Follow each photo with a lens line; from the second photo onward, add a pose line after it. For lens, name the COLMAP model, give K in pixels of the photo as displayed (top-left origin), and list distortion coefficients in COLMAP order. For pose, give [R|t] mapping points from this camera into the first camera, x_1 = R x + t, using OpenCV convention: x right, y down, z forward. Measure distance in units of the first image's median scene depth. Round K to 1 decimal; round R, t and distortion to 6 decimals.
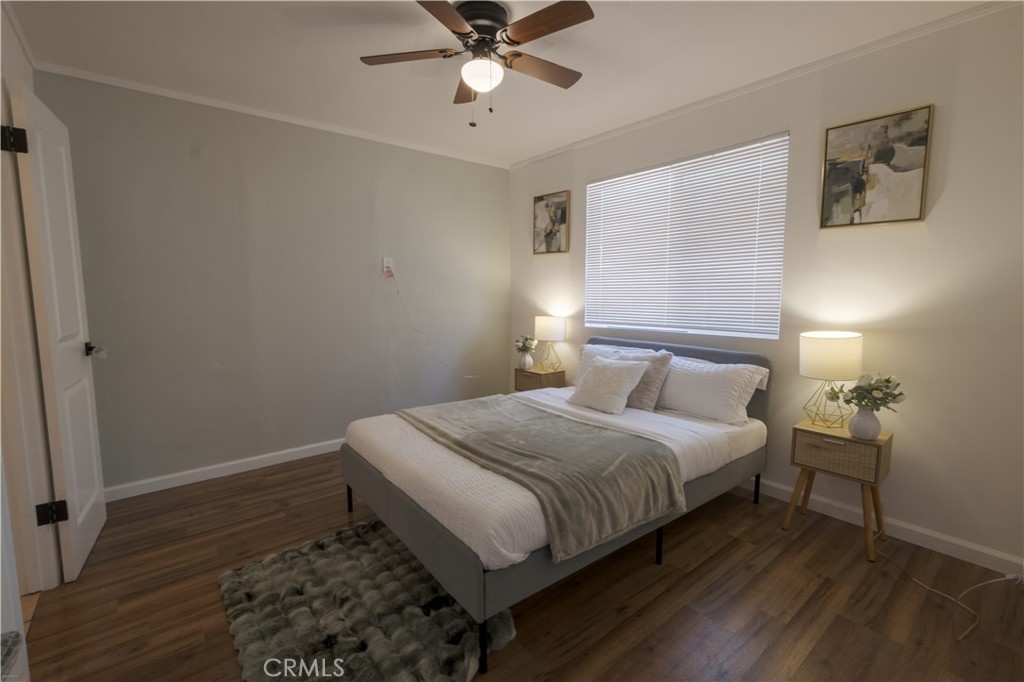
lens RADIAL K [[449.6, 0, 505.5], [0, 449.6, 336.5], [0, 0, 1]] dist [-0.000443, -0.000264]
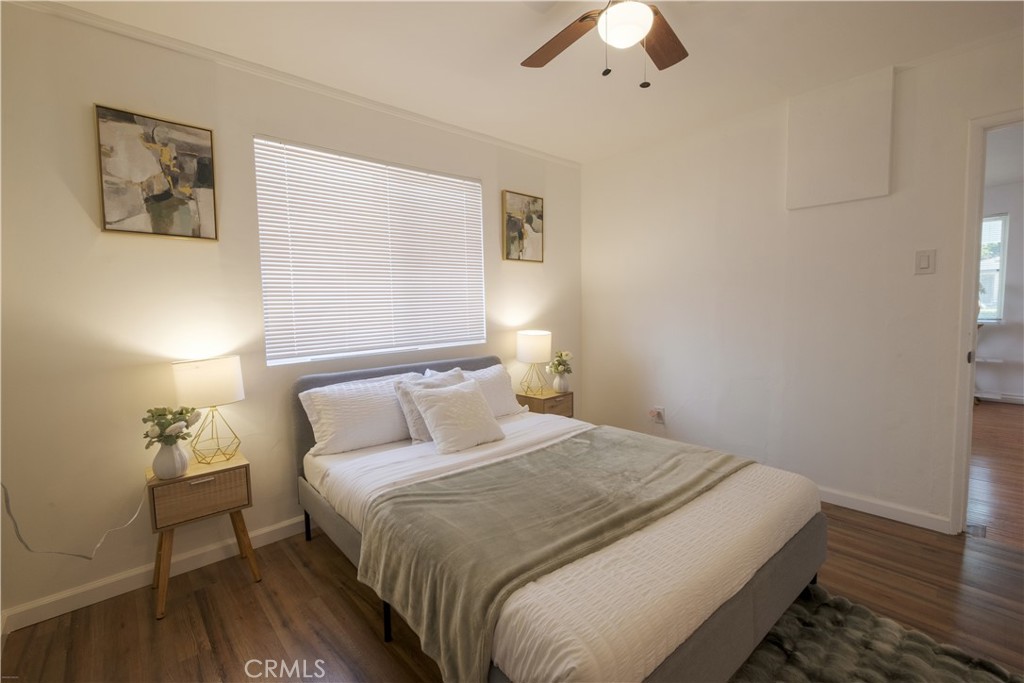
lens RADIAL K [[448.9, 0, 503.8], [0, 448.9, 338.8], [0, 0, 1]] dist [-0.003339, -0.000012]
pose [[-0.047504, -0.074166, 0.996114, -0.612851], [0.121487, 0.989407, 0.079460, -0.093084], [-0.991456, 0.124790, -0.037990, 0.938380]]
